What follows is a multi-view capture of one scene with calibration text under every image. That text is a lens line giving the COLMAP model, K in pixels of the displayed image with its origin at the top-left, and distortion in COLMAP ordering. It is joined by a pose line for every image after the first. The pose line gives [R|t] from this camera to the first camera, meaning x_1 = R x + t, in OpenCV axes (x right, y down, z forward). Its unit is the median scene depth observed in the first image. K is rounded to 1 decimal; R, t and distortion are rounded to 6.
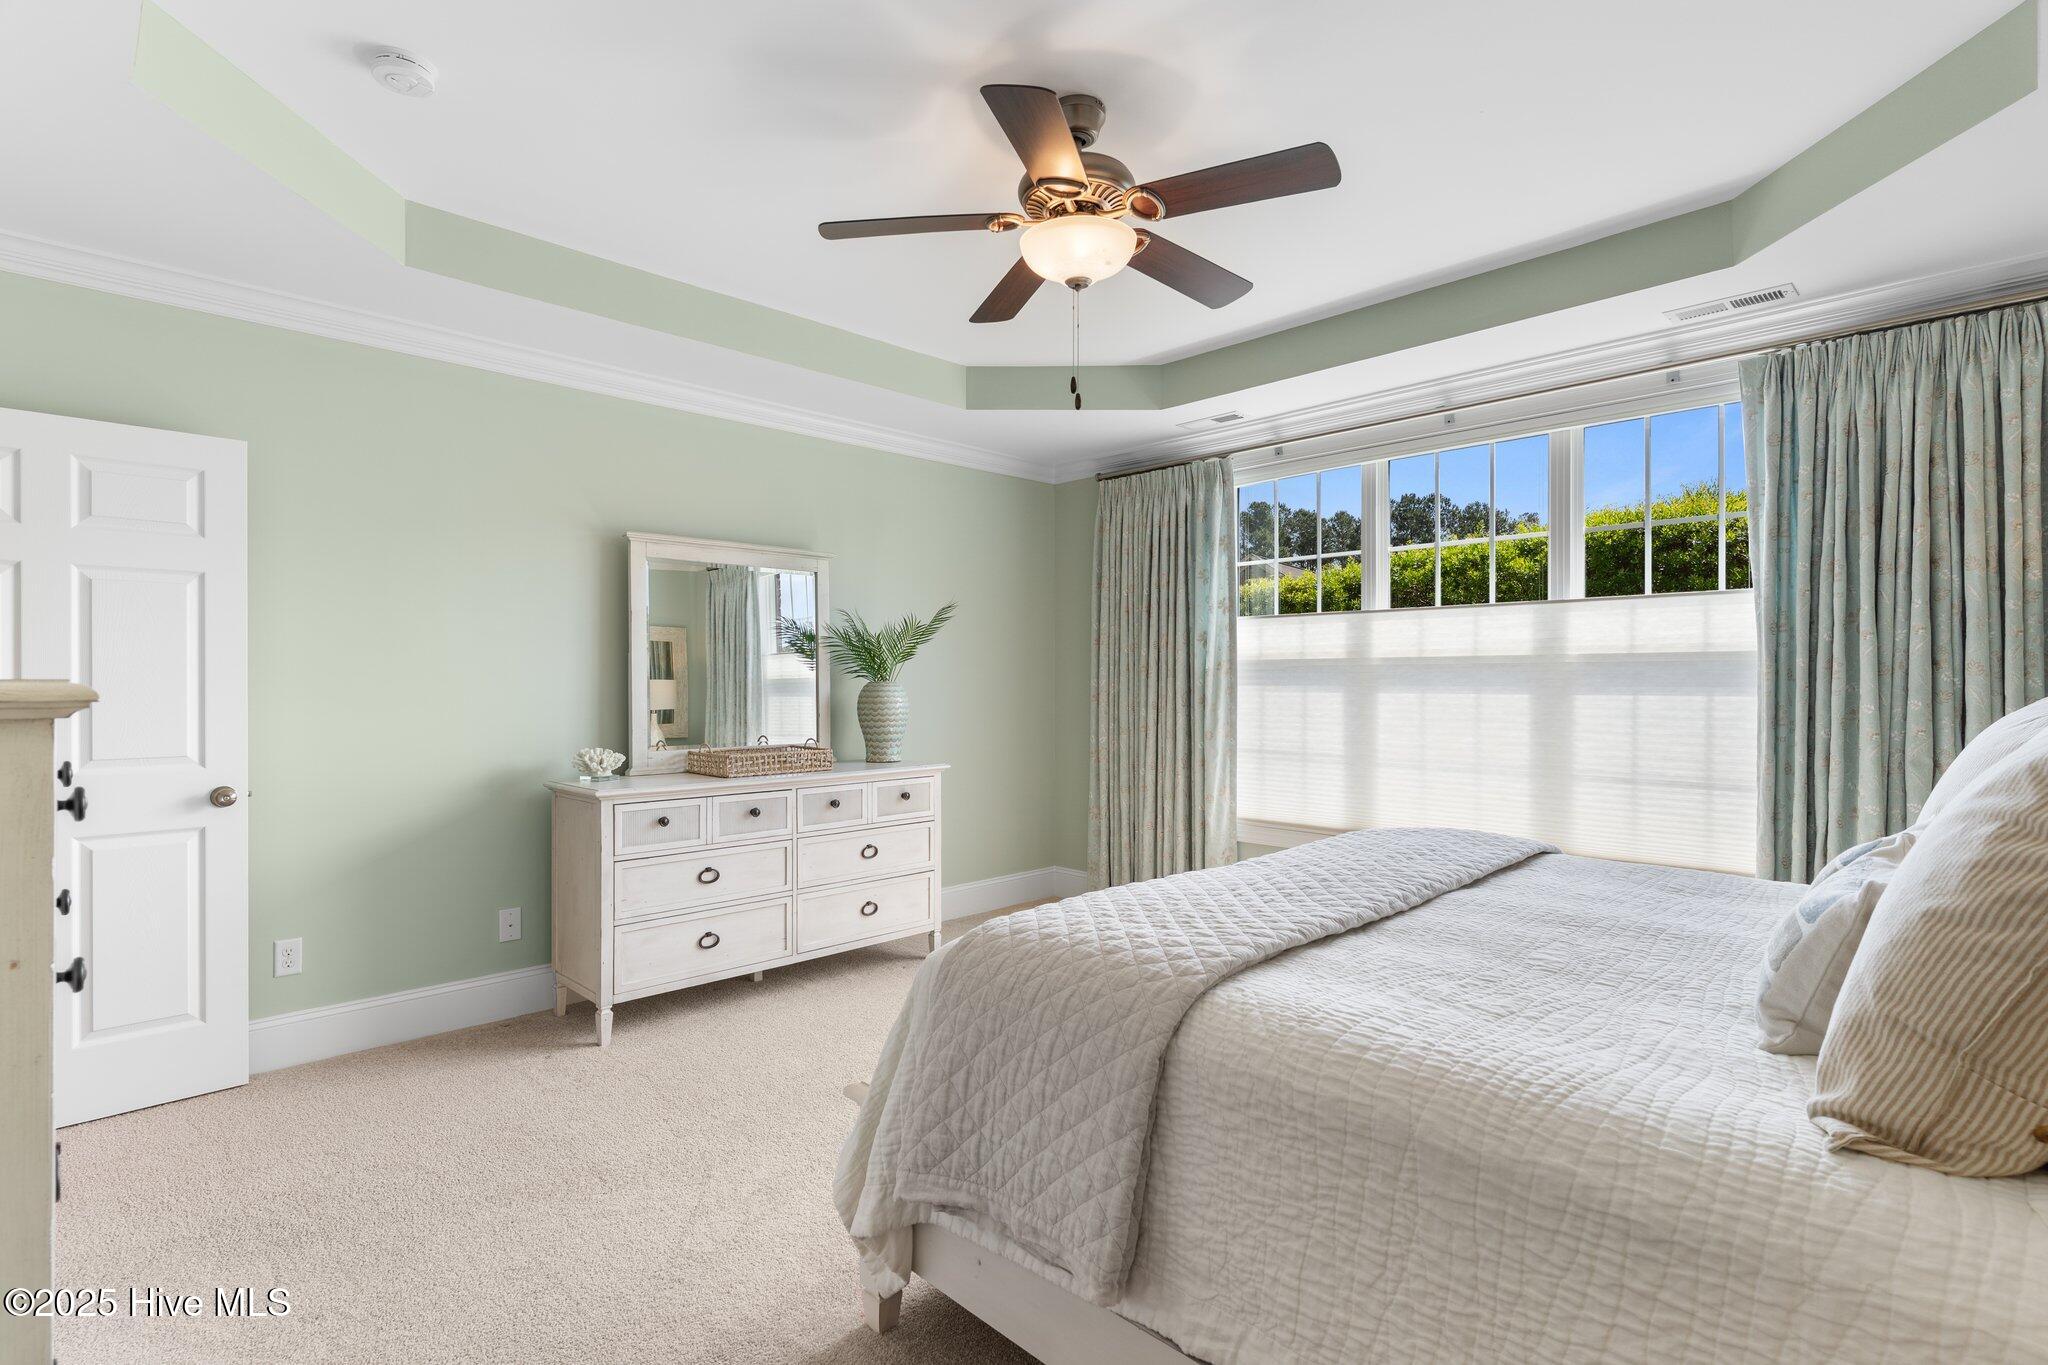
lens RADIAL K [[978.7, 0, 1016.5], [0, 978.7, 688.8], [0, 0, 1]] dist [0.003038, -0.000257]
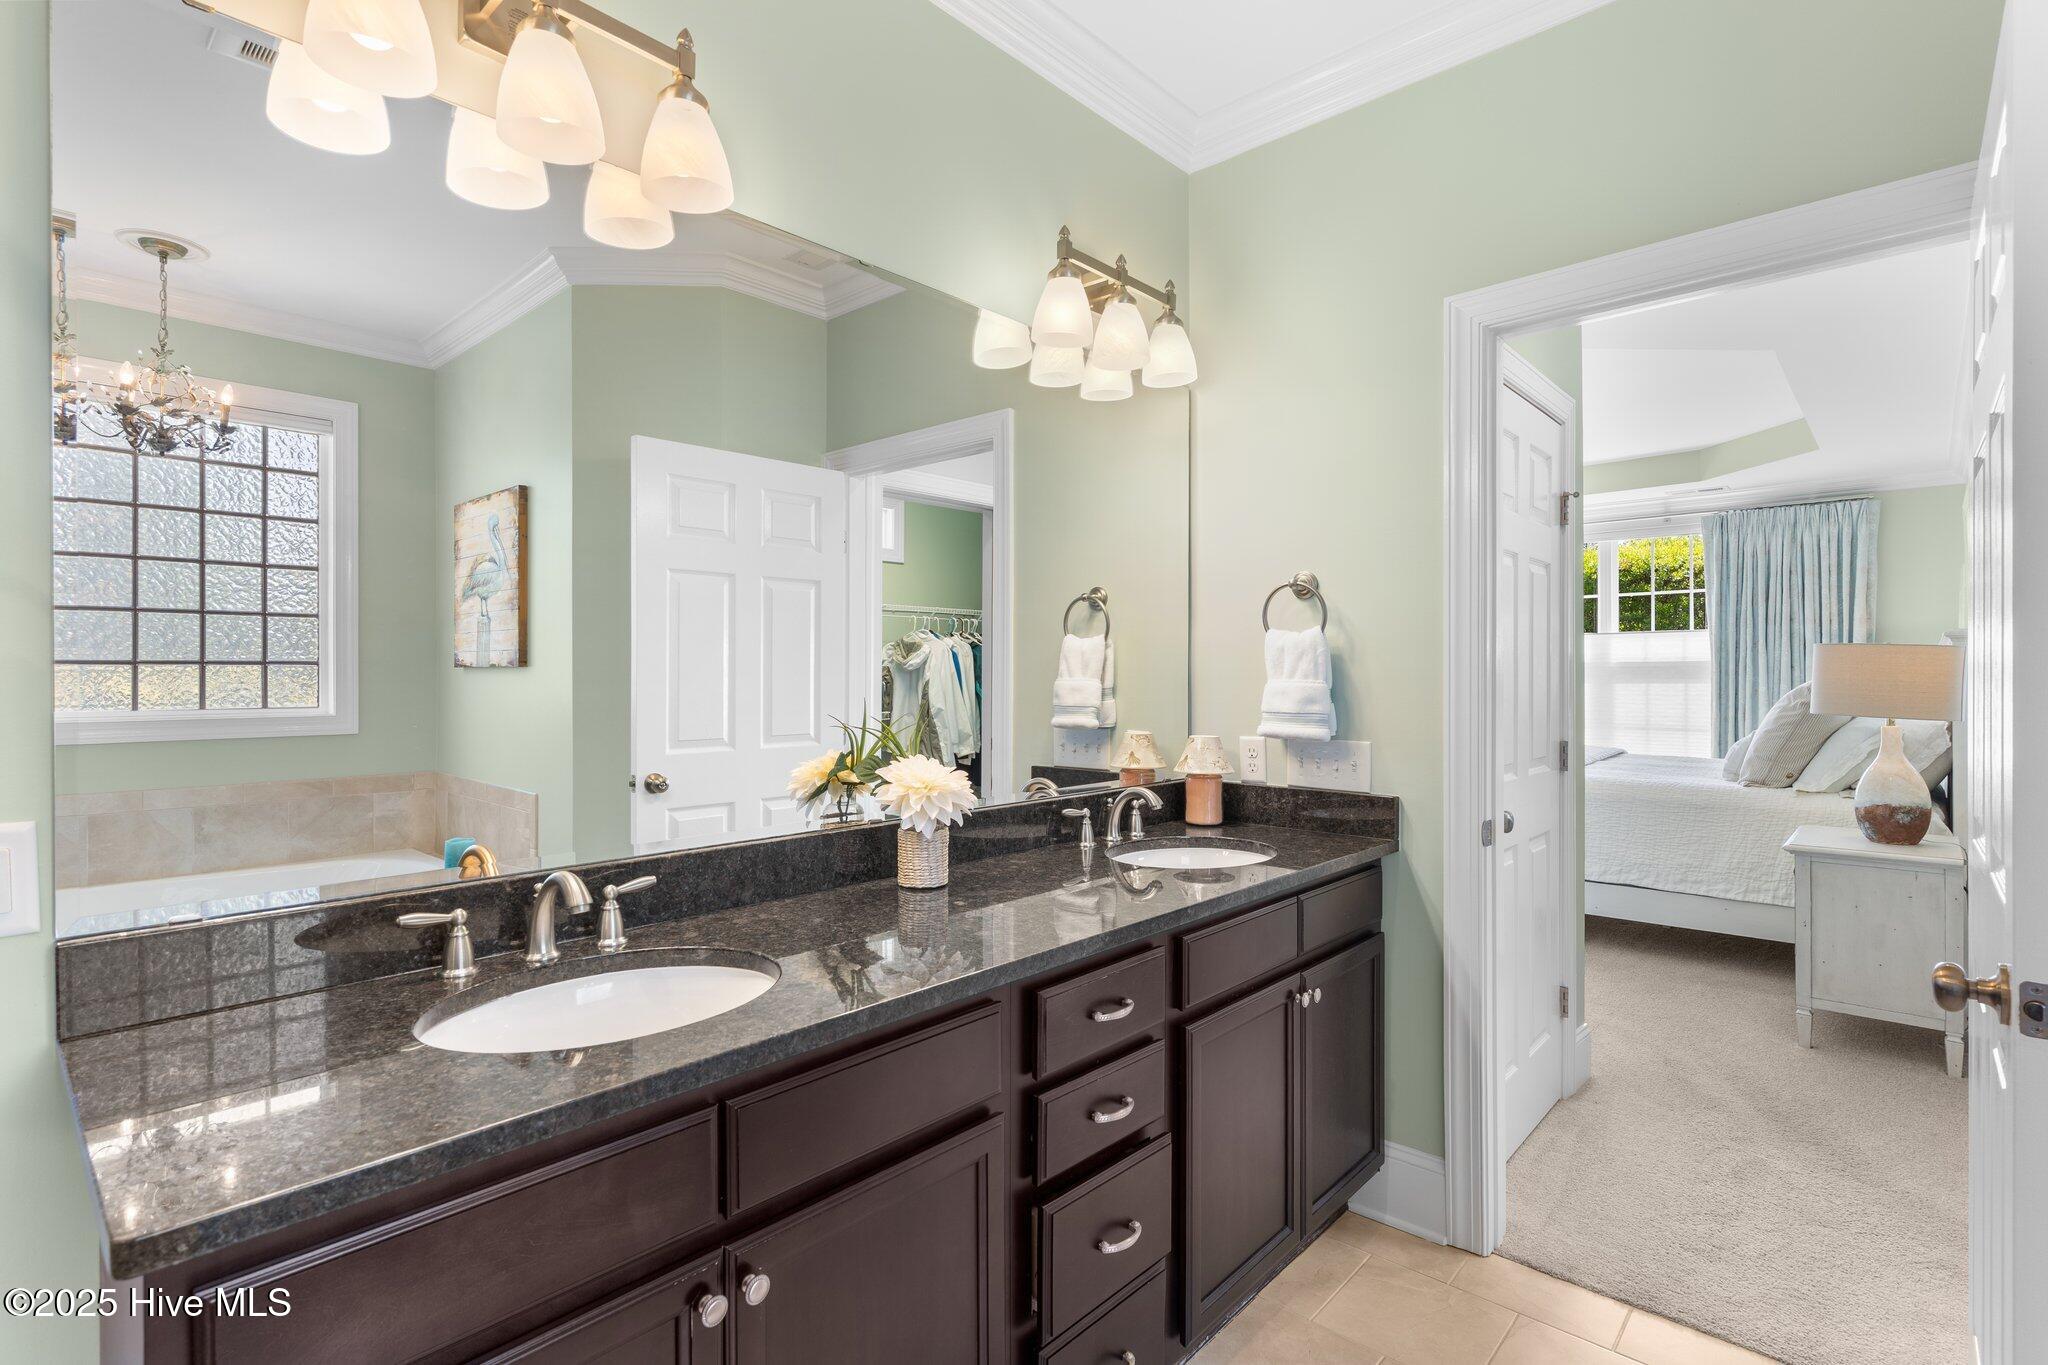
lens RADIAL K [[978.7, 0, 1018.9], [0, 978.7, 680.7], [0, 0, 1]] dist [0.003038, -0.000257]
pose [[0.998678, 0.002397, 0.051349, -0.779949], [-0.002014, 0.999970, -0.007505, 0.019879], [-0.051366, 0.007392, 0.998653, -0.953864]]
